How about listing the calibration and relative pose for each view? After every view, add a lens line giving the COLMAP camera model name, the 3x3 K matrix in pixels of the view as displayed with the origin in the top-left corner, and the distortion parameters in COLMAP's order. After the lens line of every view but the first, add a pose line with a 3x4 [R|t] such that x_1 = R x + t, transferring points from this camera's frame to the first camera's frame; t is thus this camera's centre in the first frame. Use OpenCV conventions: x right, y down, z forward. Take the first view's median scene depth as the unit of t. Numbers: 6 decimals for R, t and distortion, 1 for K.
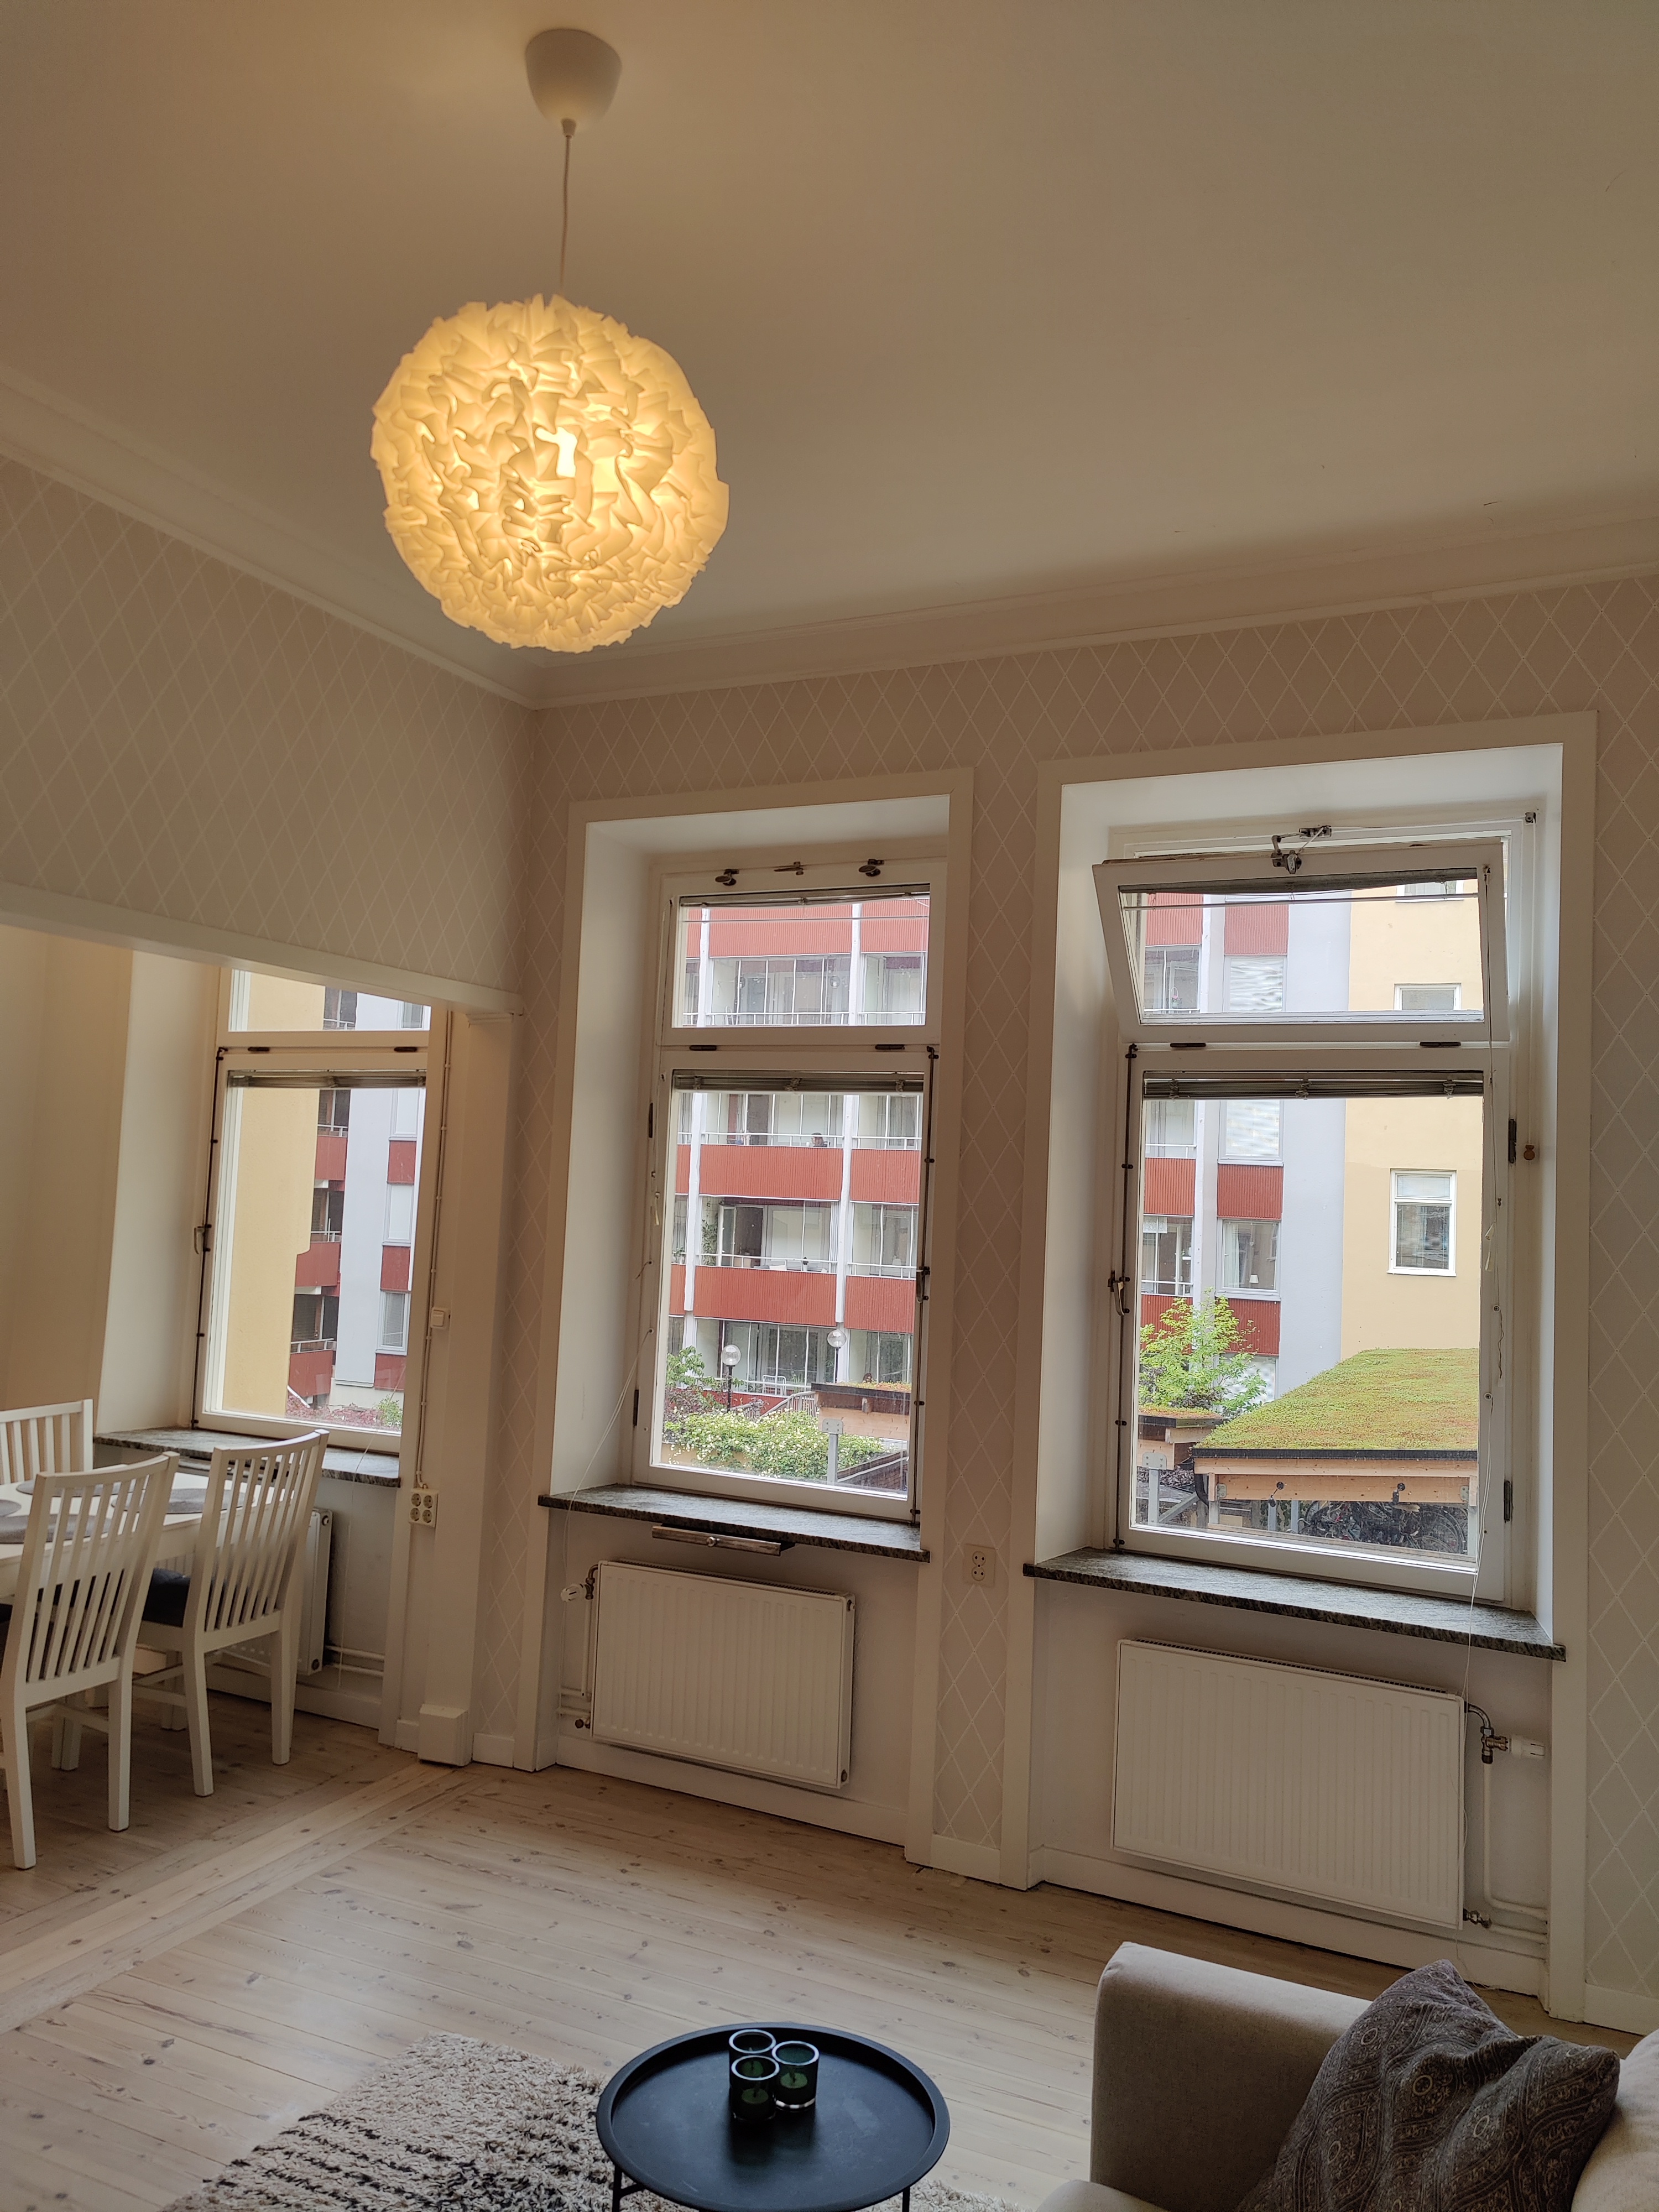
lens RADIAL K [[1622.0, 0, 827.7], [0, 1622.0, 1097.6], [0, 0, 1]] dist [0.039843, -0.003106]
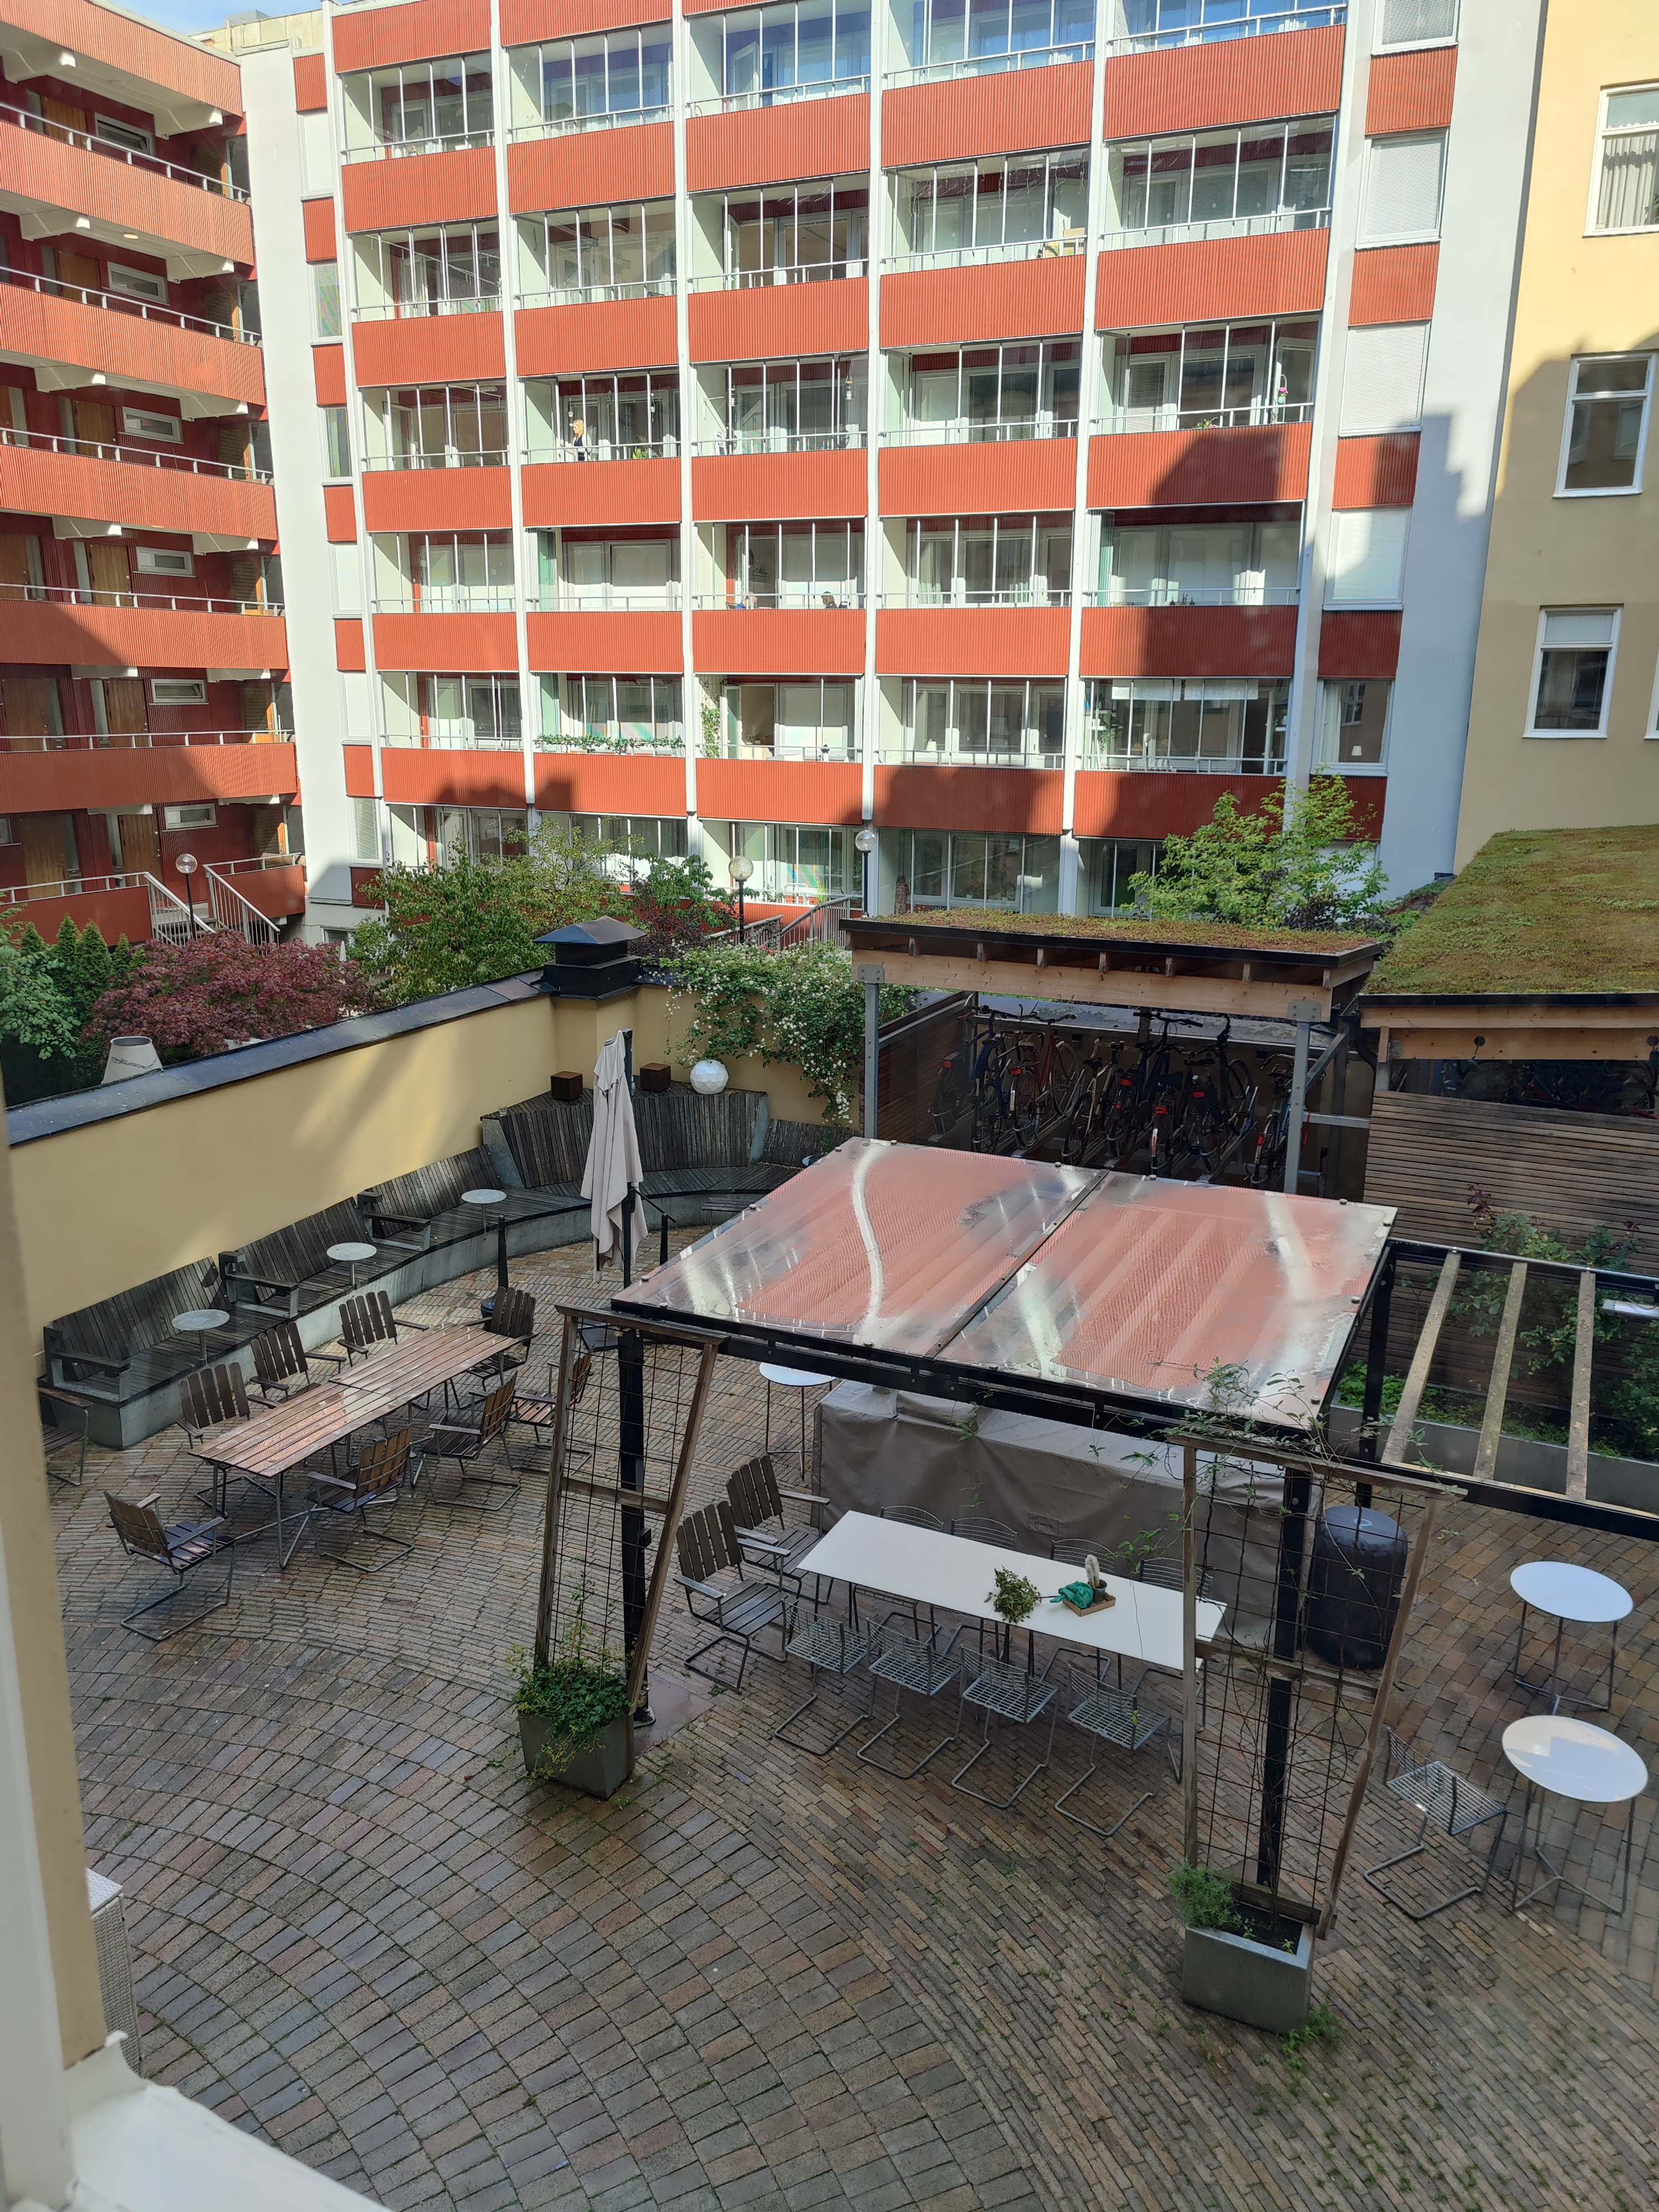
lens RADIAL K [[1622.0, 0, 832.3], [0, 1622.0, 1096.9], [0, 0, 1]] dist [0.039843, -0.003106]
pose [[0.999423, -0.030346, -0.015256, -0.002762], [0.033577, 0.950425, 0.309135, 0.011601], [0.005118, -0.309469, 0.950896, 0.141448]]
